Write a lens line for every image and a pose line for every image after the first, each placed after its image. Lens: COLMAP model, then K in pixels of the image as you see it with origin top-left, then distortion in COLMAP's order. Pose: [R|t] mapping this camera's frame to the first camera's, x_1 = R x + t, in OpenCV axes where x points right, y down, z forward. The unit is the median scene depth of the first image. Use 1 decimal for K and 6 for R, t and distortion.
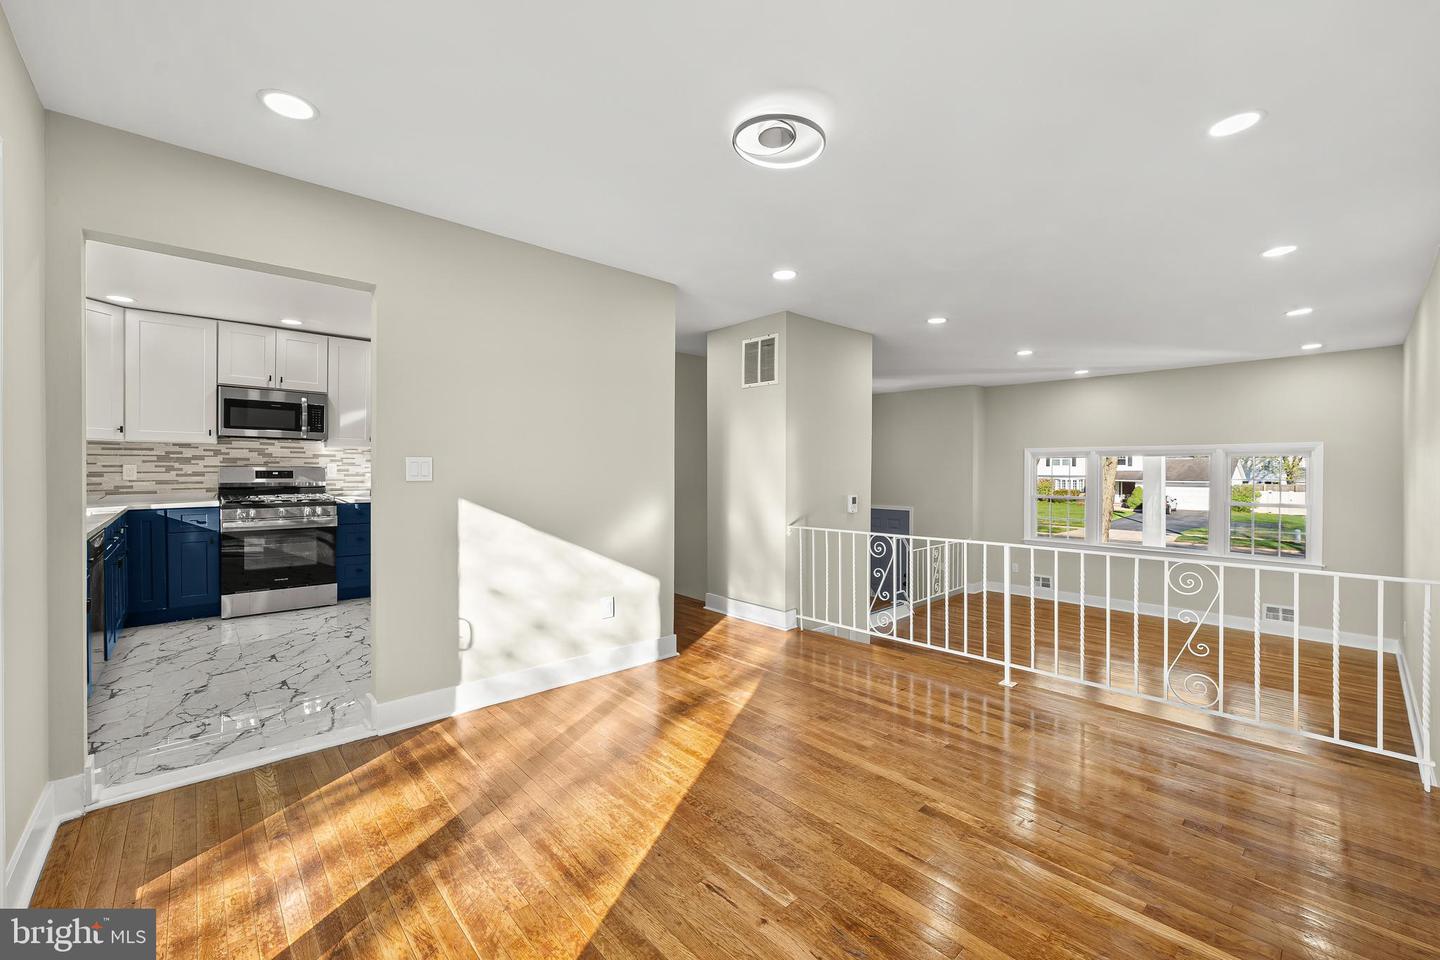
lens RADIAL K [[580.8, 0, 721.6], [0, 580.8, 476.4], [0, 0, 1]] dist [0.005331, 0.000390]
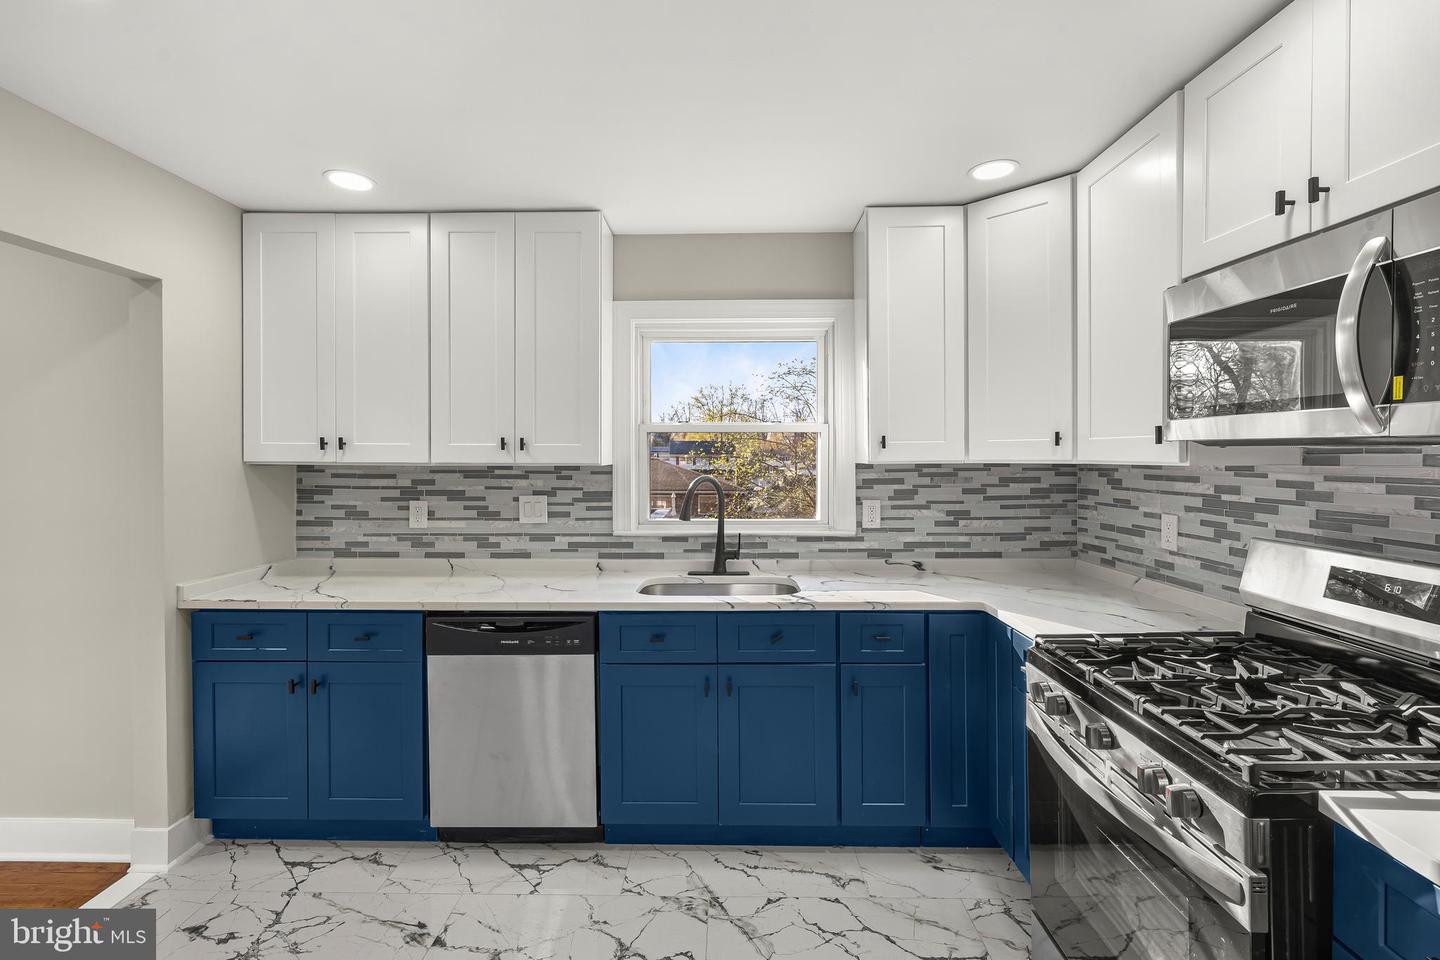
lens RADIAL K [[652.2, 0, 715.6], [0, 652.2, 451.2], [0, 0, 1]] dist [0.000084, 0.000026]
pose [[-0.691244, -0.002651, -0.722617, -0.790626], [-0.009983, 0.999933, 0.005882, -0.121978], [0.722553, 0.011280, -0.691224, 2.001083]]
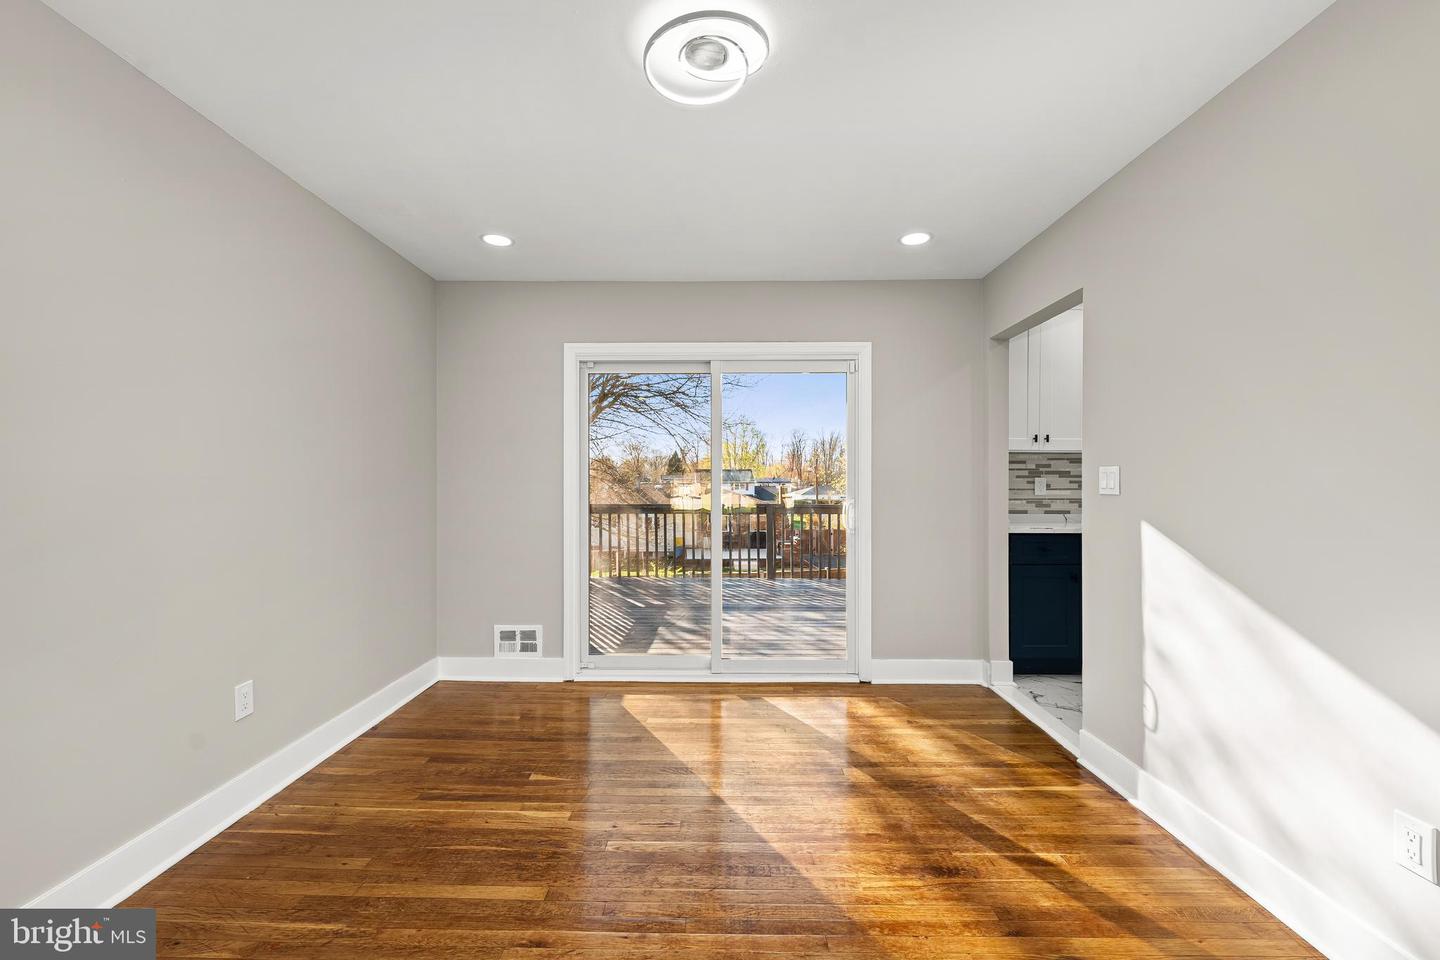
lens RADIAL K [[588.2, 0, 714.5], [0, 588.2, 481.5], [0, 0, 1]] dist [0.001667, 0.000143]
pose [[-0.687405, -0.003784, -0.726264, 0.553663], [-0.009408, 0.999949, 0.003694, -0.010131], [0.726213, 0.009372, -0.687406, 1.300151]]
